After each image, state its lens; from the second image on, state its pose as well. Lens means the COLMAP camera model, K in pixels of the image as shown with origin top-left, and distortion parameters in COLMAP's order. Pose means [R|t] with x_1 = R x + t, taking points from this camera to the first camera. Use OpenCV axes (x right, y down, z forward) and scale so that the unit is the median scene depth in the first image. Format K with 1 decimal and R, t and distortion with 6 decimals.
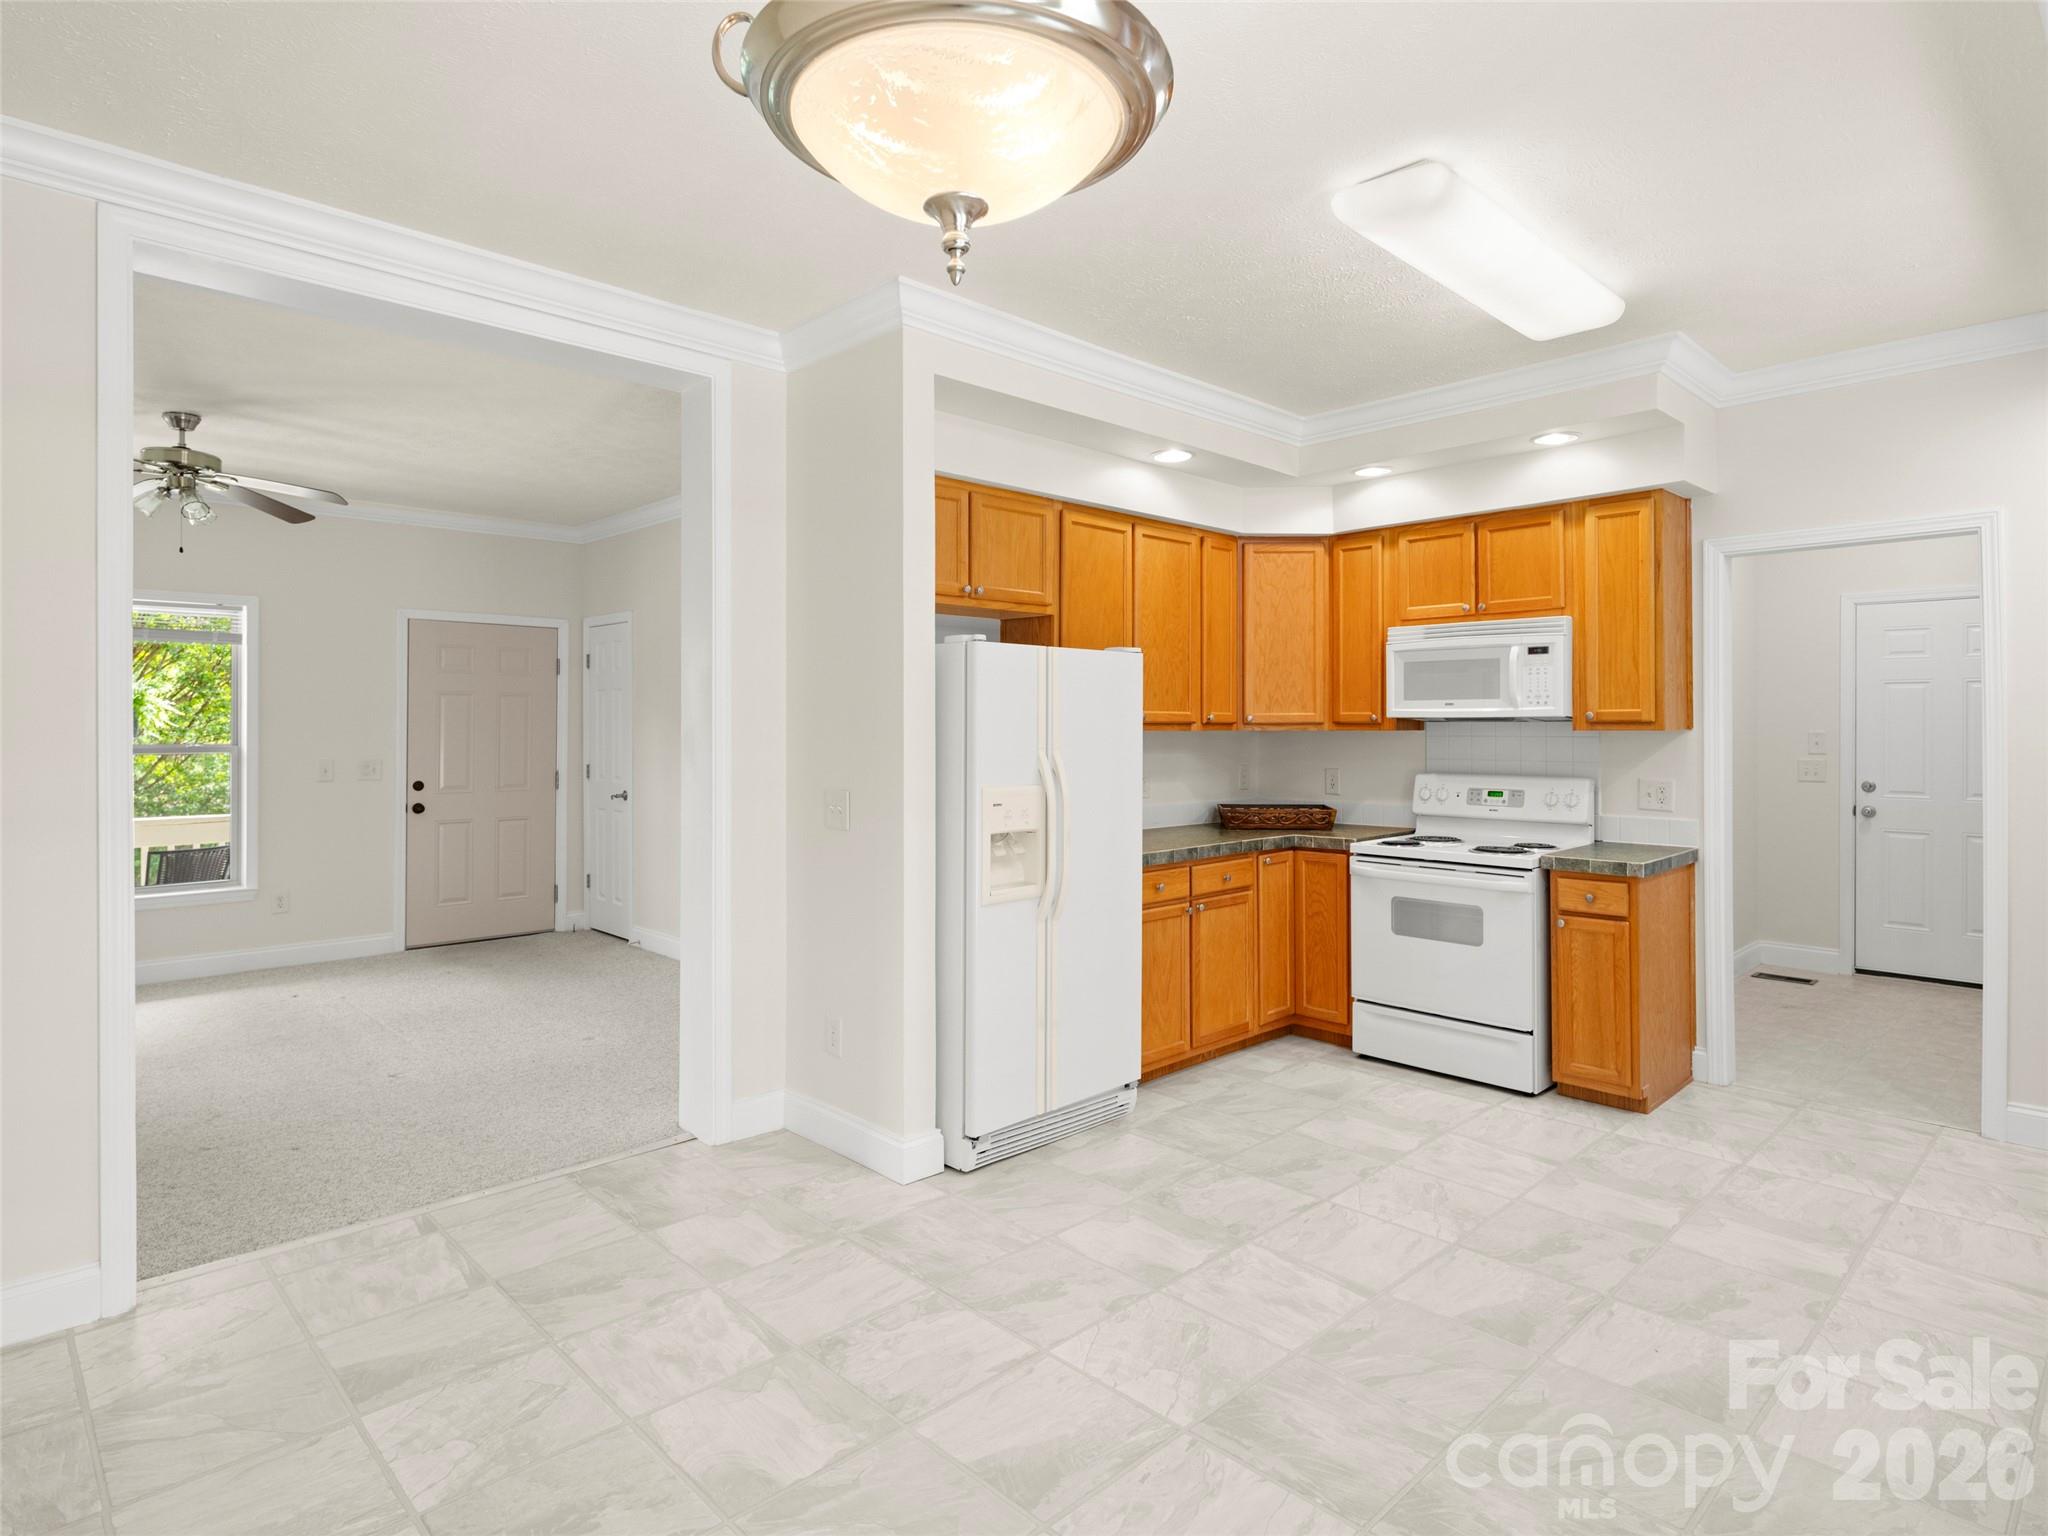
lens RADIAL K [[1122.2, 0, 1018.3], [0, 1122.2, 723.8], [0, 0, 1]] dist [-0.000462, -0.000917]
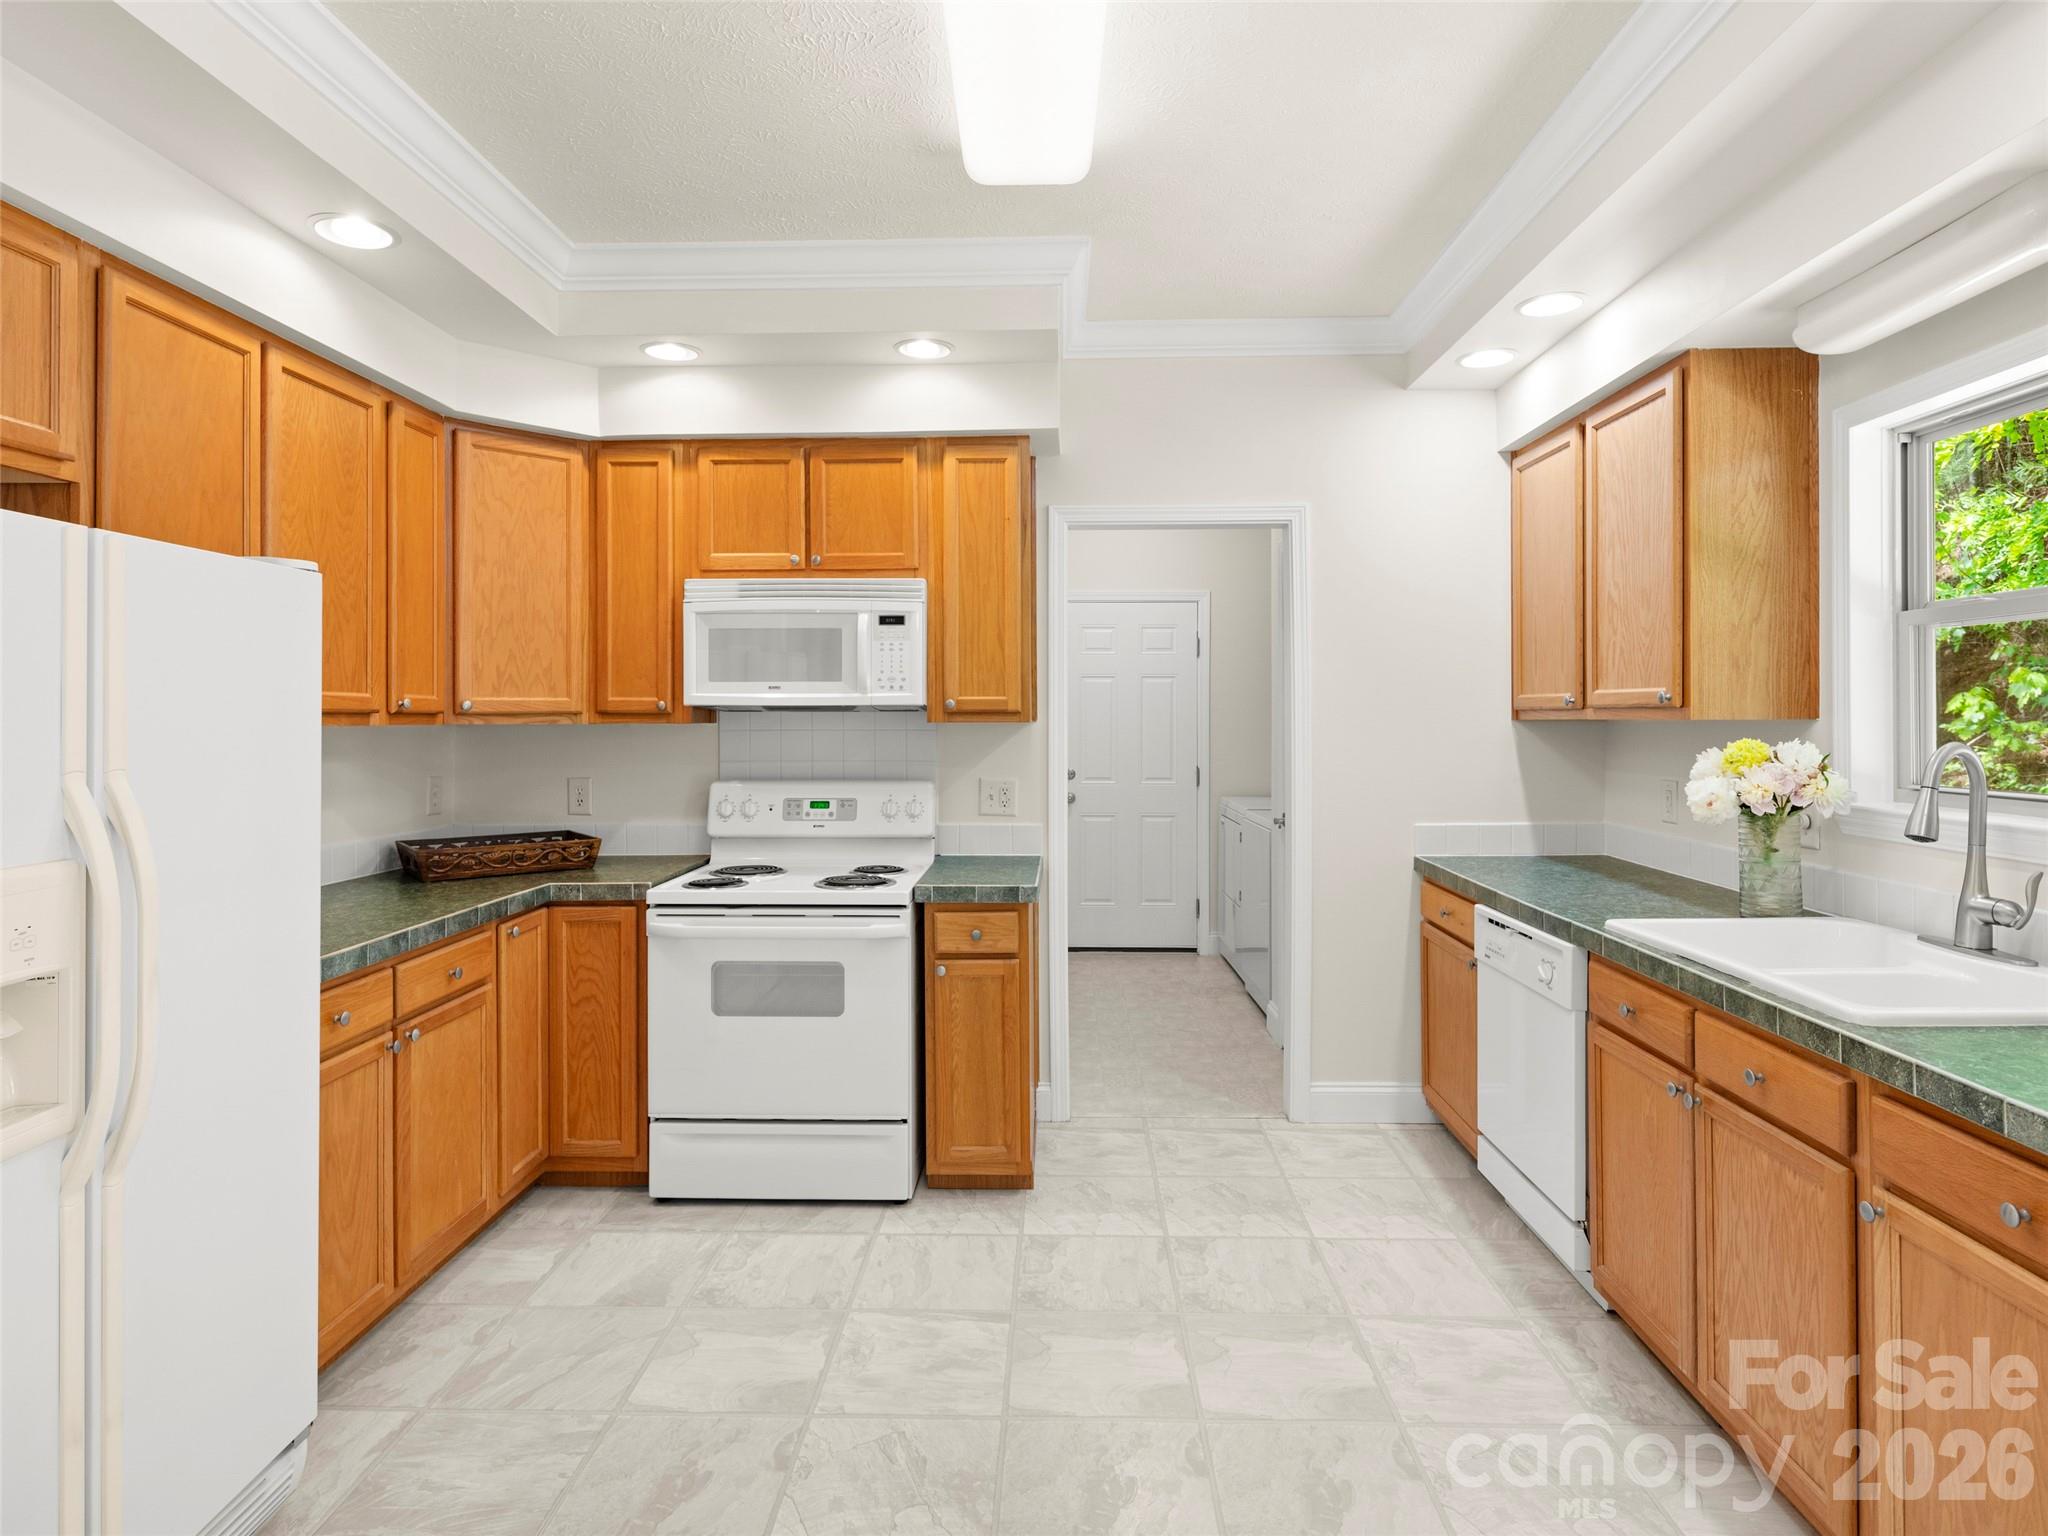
lens RADIAL K [[1124.4, 0, 1038.9], [0, 1124.4, 715.9], [0, 0, 1]] dist [0.002520, -0.002005]
pose [[0.708313, 0.000114, 0.705899, -0.015800], [-0.000326, 1.000000, 0.000167, 0.001015], [-0.705899, -0.000348, 0.708313, 0.363839]]
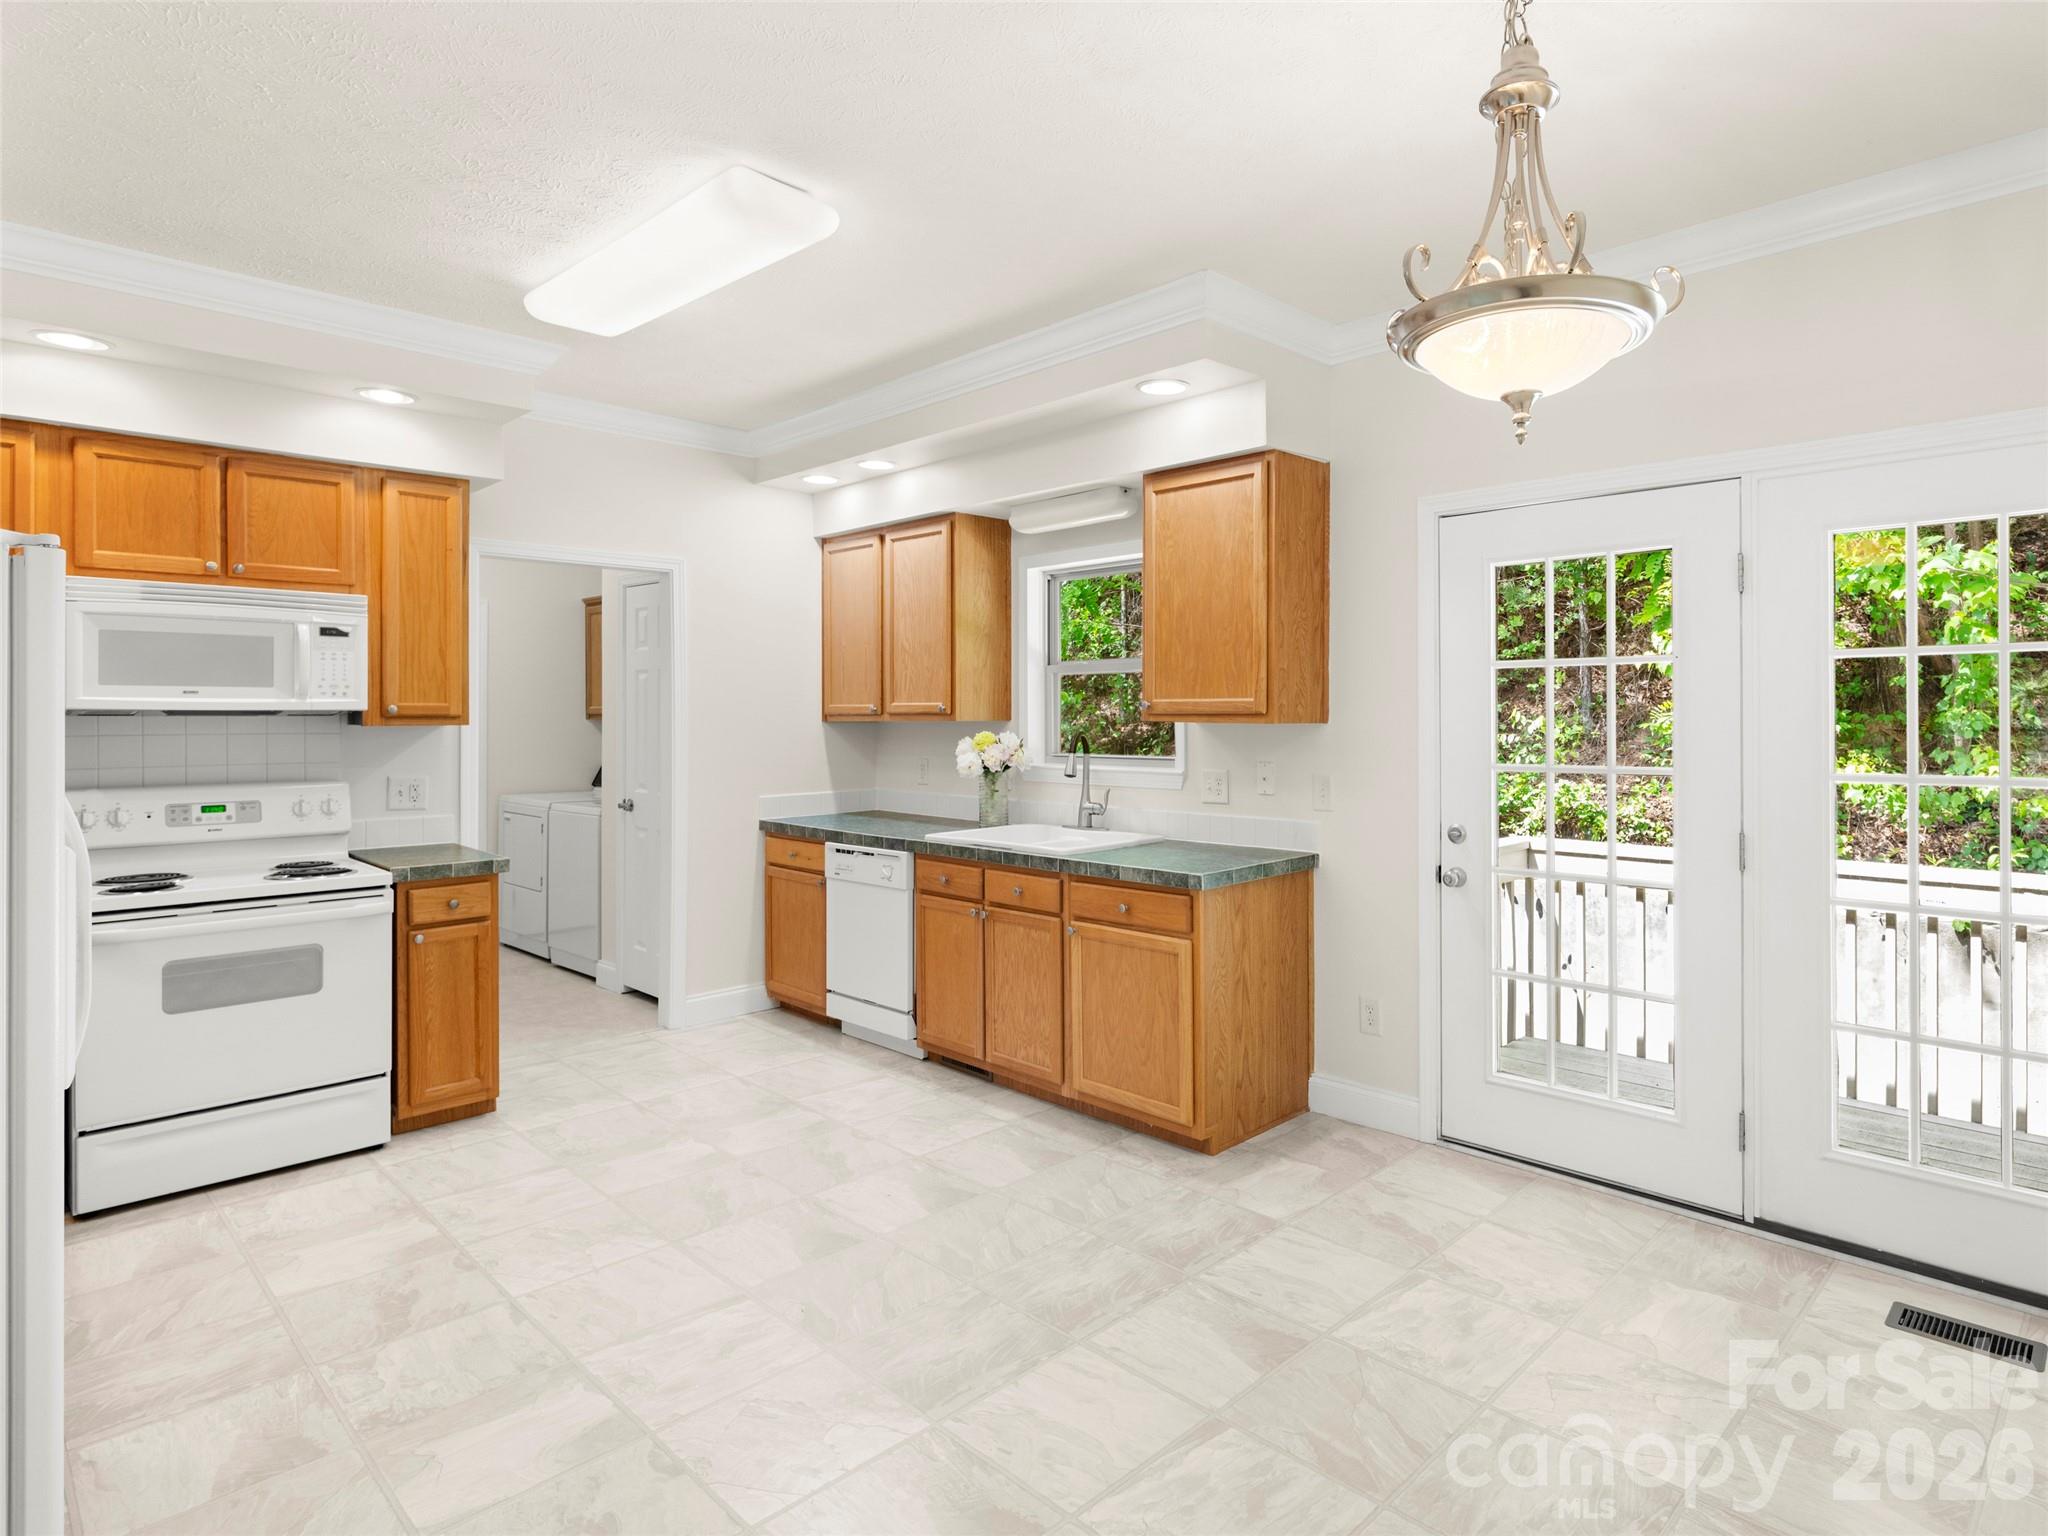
lens RADIAL K [[1121.6, 0, 1176.5], [0, 1121.6, 716.6], [0, 0, 1]] dist [-0.002077, -0.002996]
pose [[-0.078780, 0.001062, 0.996891, -0.420070], [0.000675, 0.999999, -0.001012, -0.000069], [-0.996892, 0.000593, -0.078780, 0.419425]]
